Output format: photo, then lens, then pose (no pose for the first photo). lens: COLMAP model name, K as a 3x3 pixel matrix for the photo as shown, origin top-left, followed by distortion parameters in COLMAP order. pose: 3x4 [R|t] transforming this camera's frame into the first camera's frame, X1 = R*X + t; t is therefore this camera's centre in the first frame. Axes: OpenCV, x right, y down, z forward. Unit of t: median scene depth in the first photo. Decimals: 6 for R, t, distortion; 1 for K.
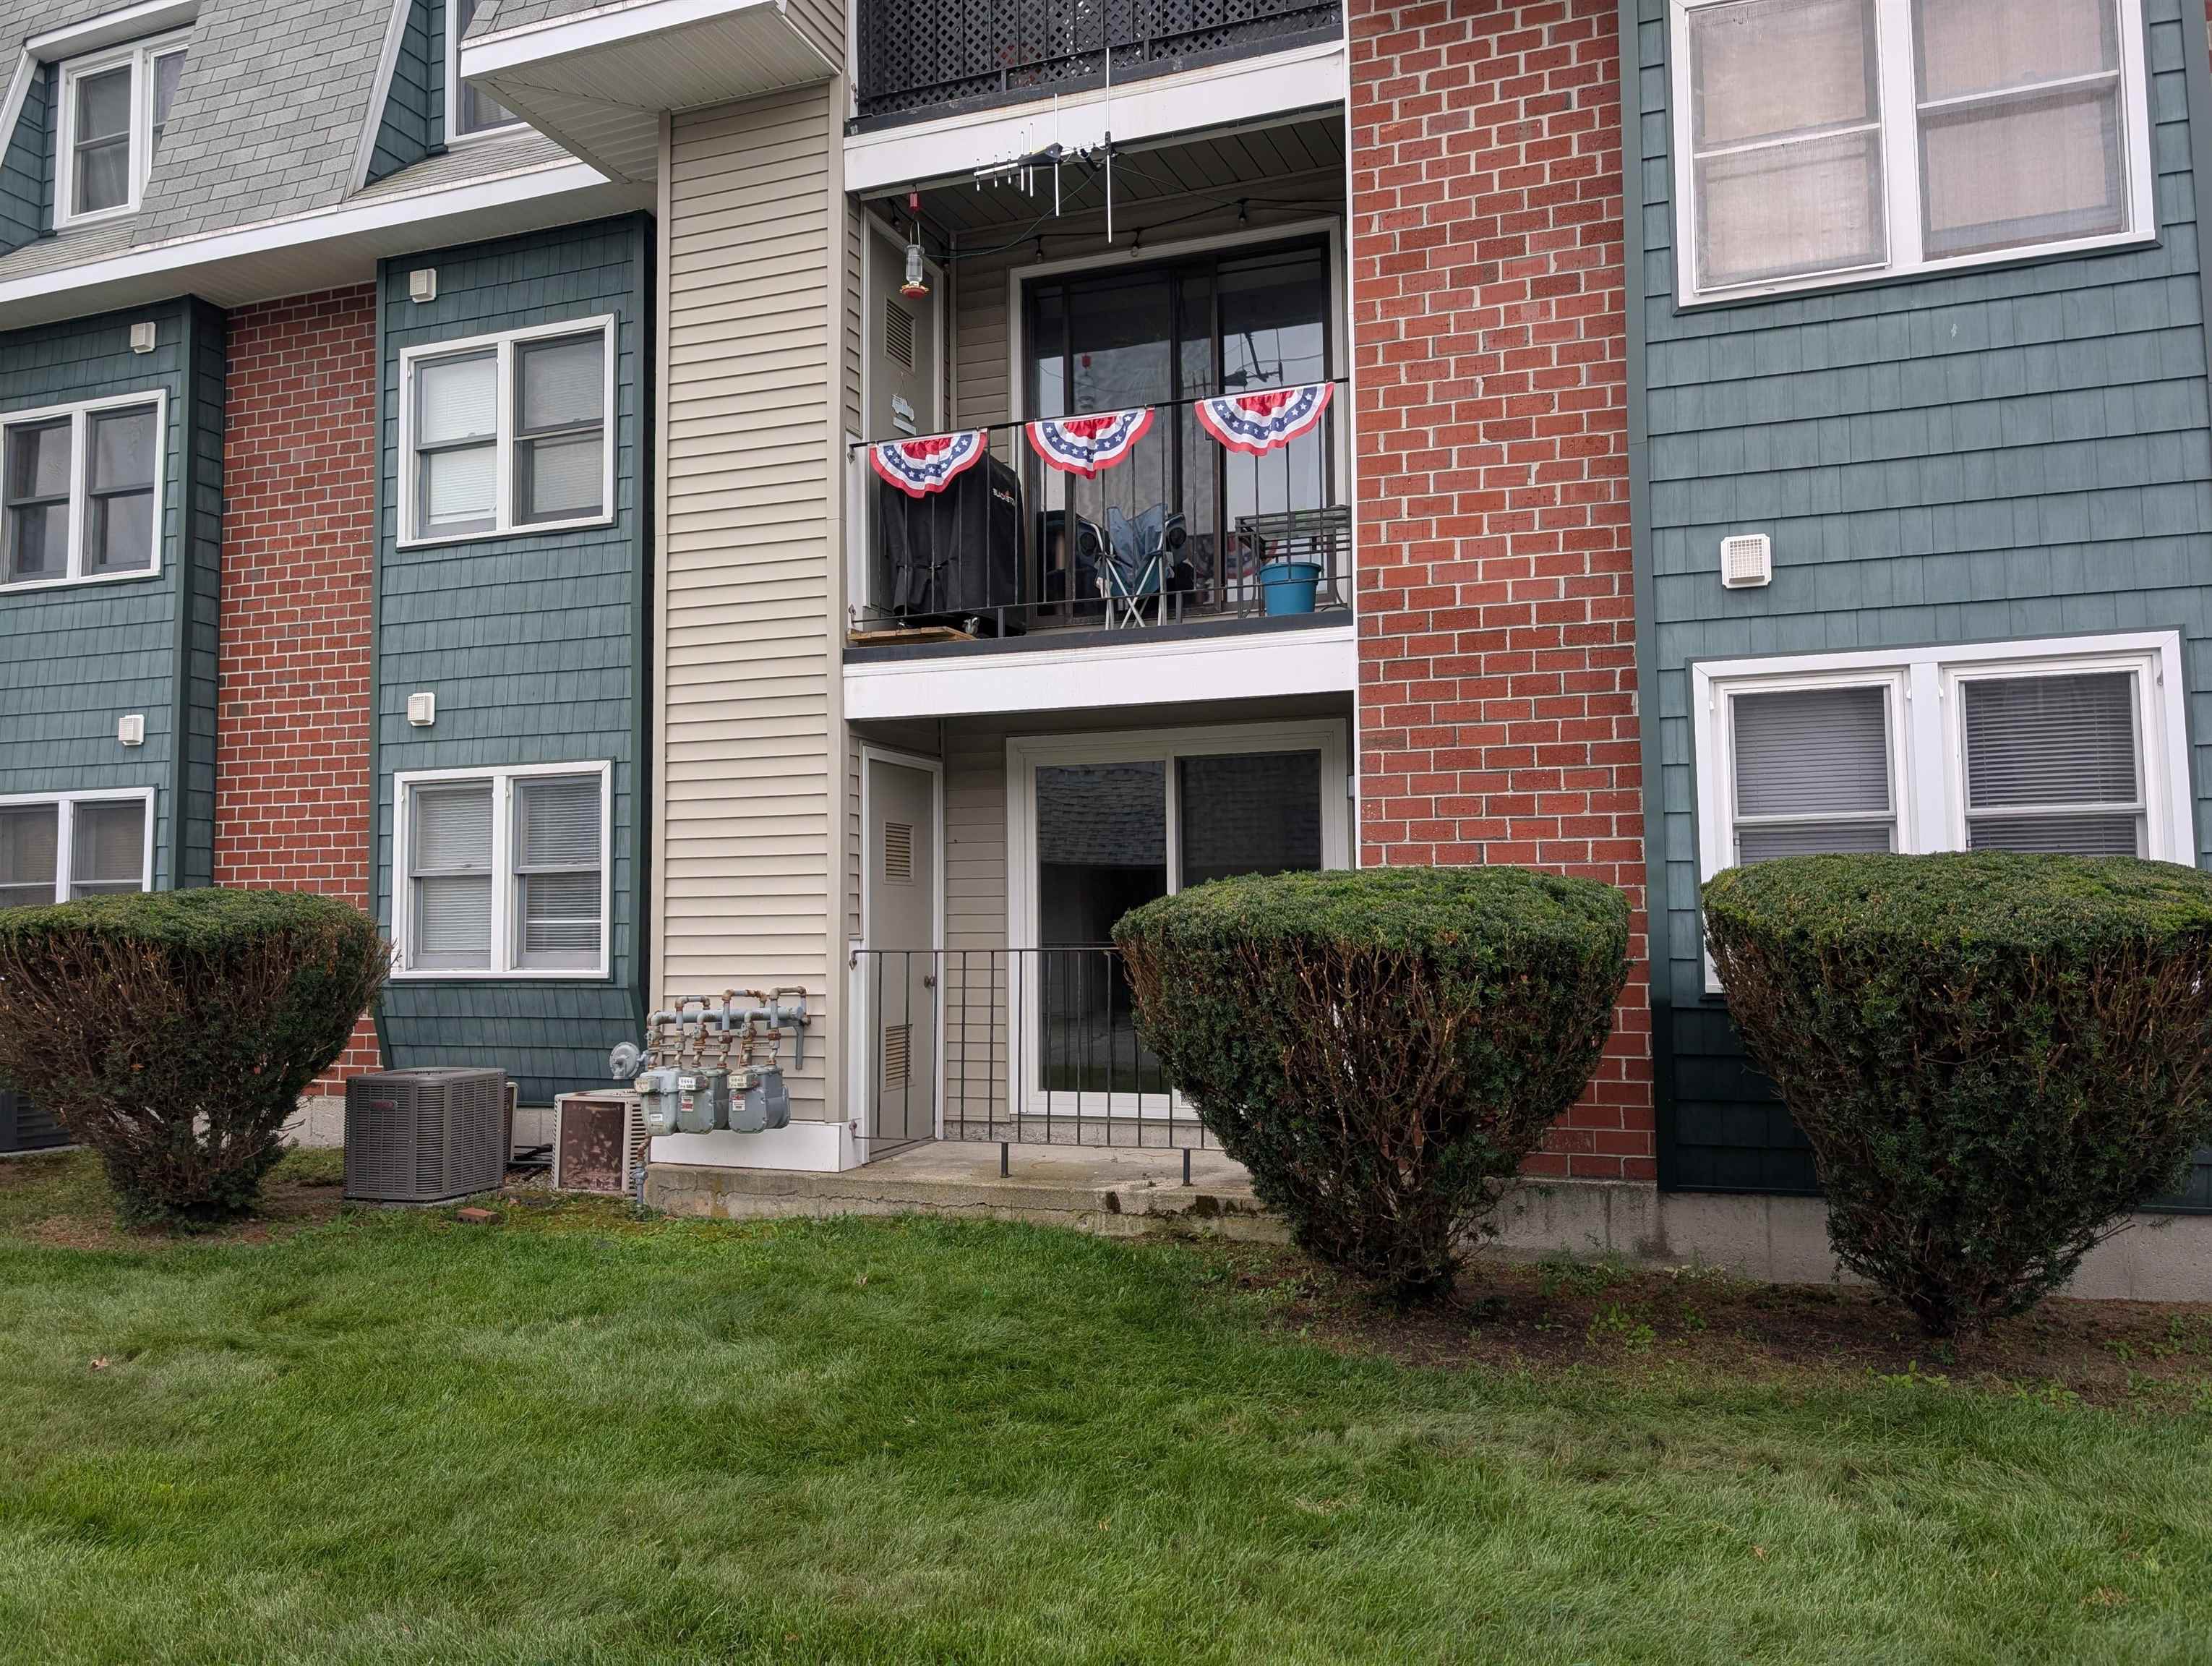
lens RADIAL K [[1567.3, 0, 1102.3], [0, 1567.3, 824.9], [0, 0, 1]] dist [-0.006626, -0.004159]
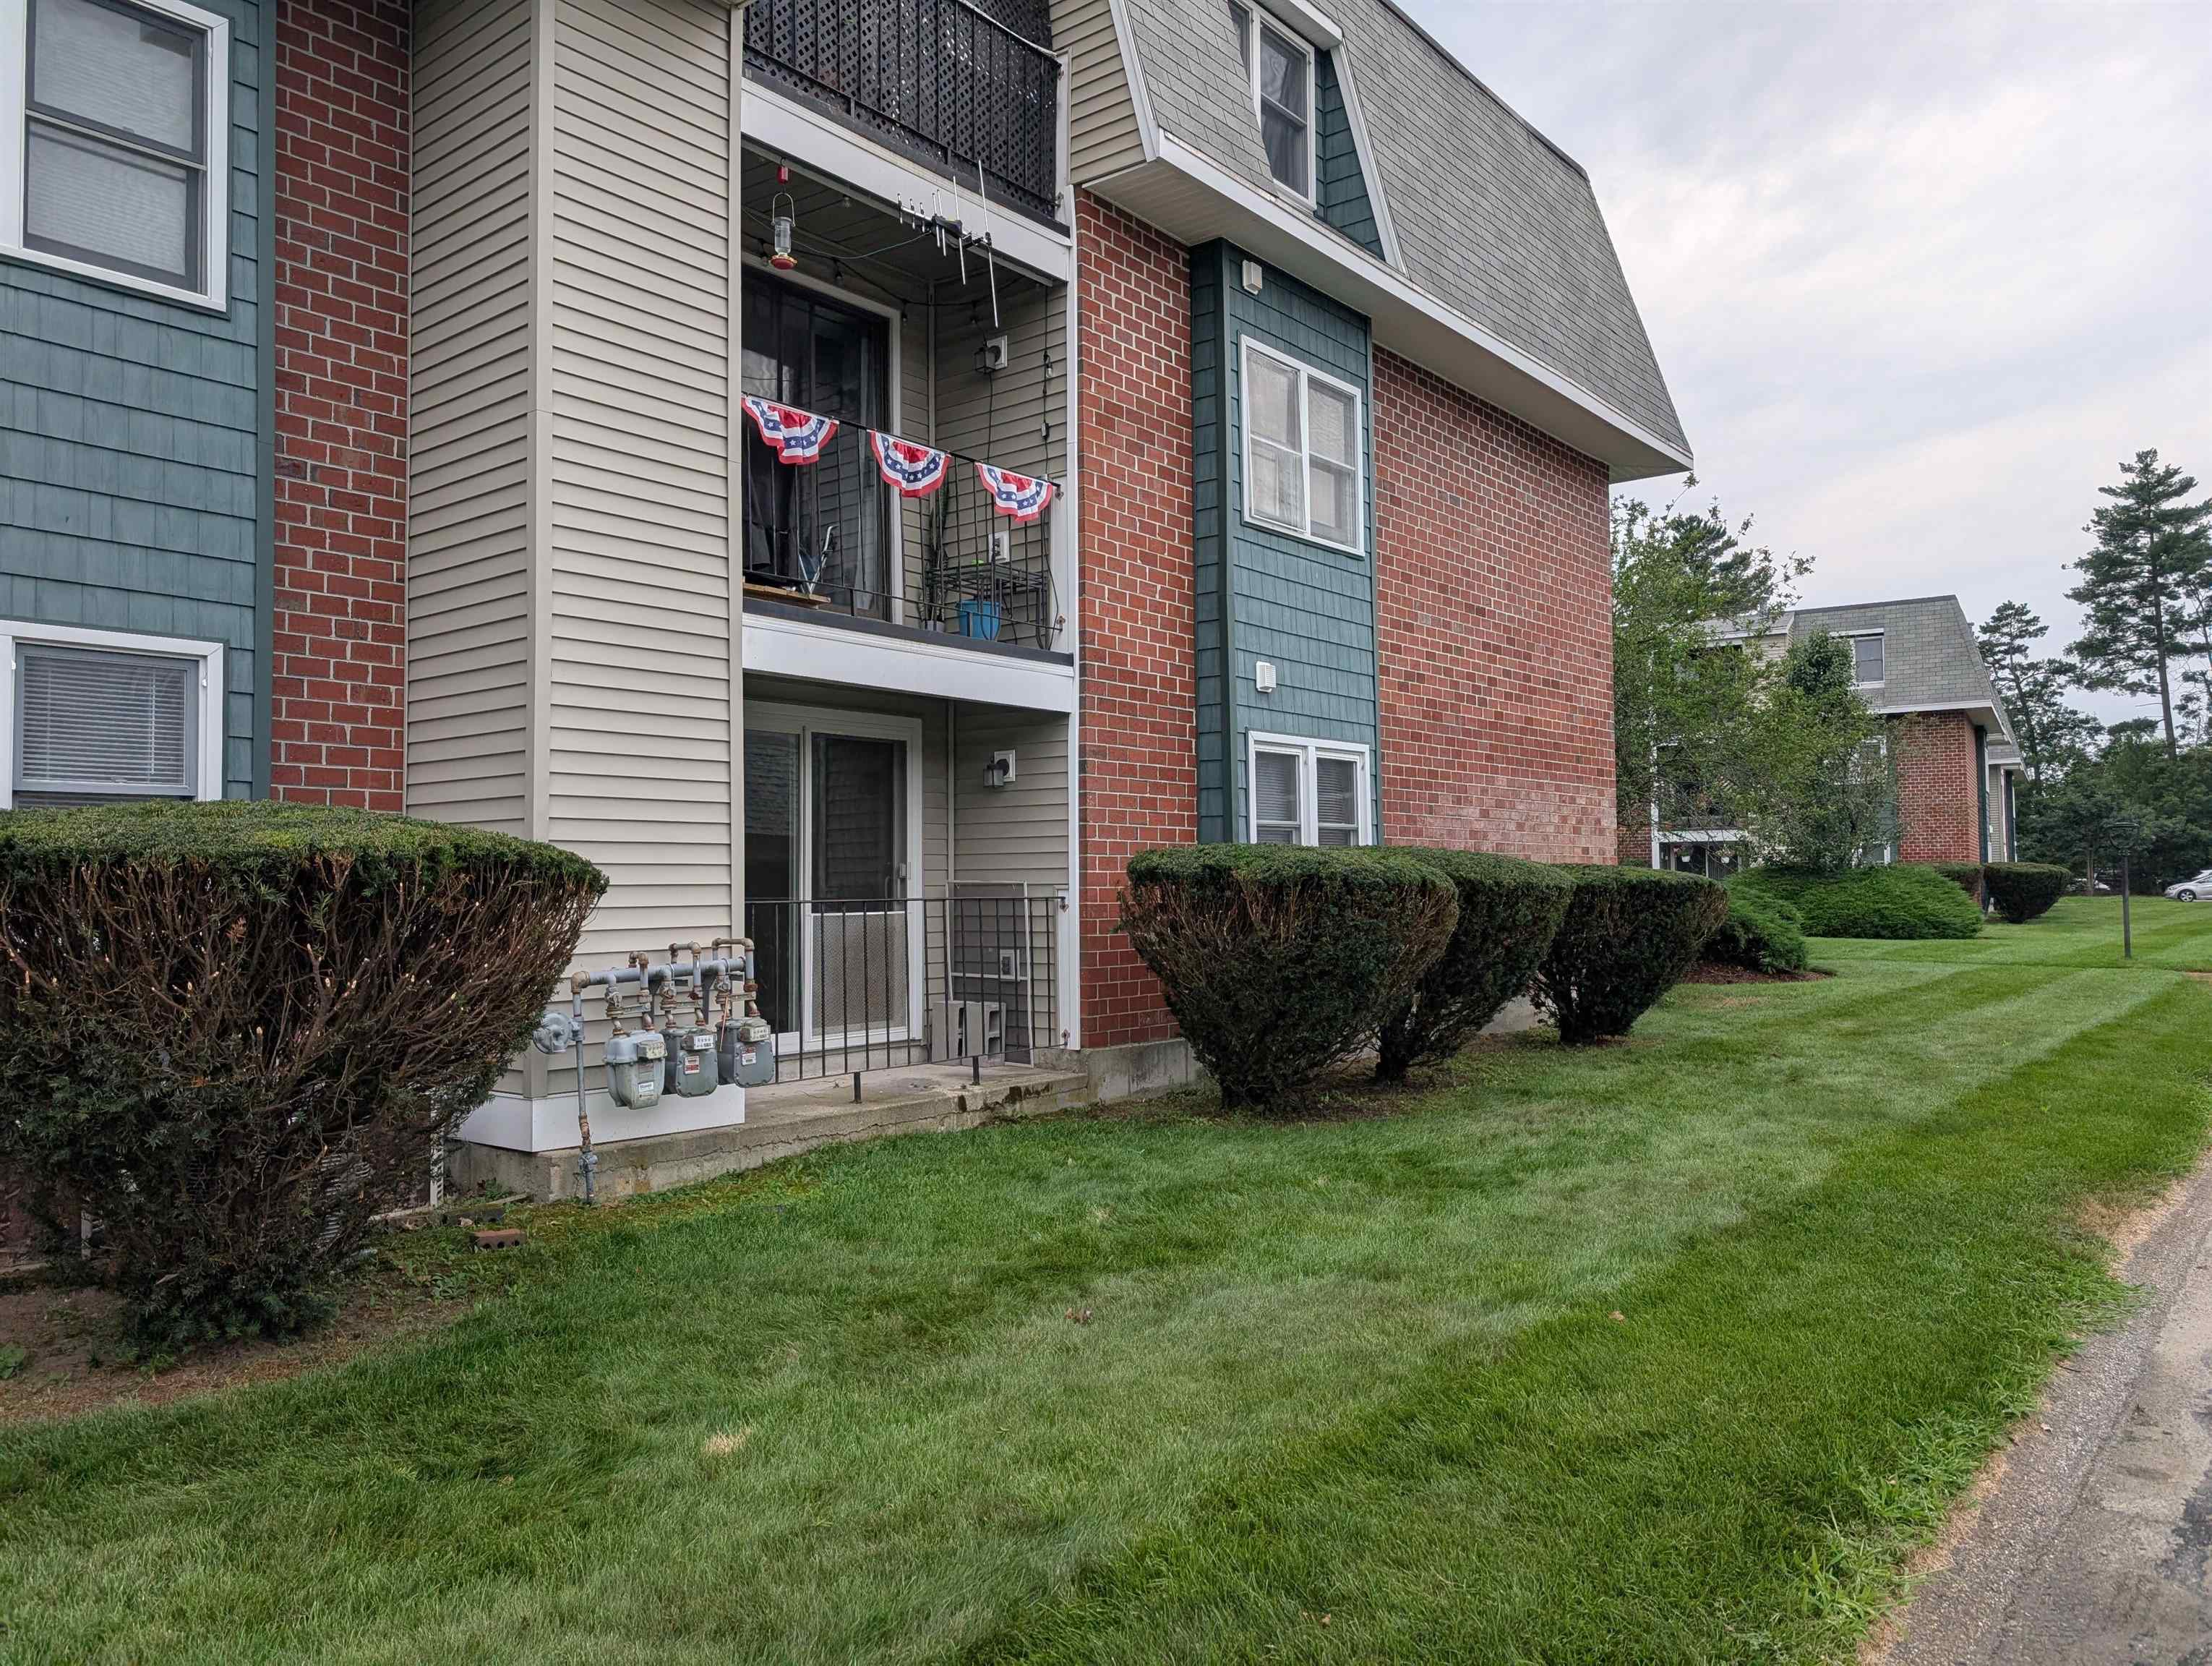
lens RADIAL K [[1567.3, 0, 1024.4], [0, 1567.3, 831.4], [0, 0, 1]] dist [-0.006626, -0.004159]
pose [[0.349433, 0.043694, 0.935942, -1.075568], [-0.055047, 0.998144, -0.026046, 0.054188], [-0.935343, -0.042420, 0.351190, 0.503685]]
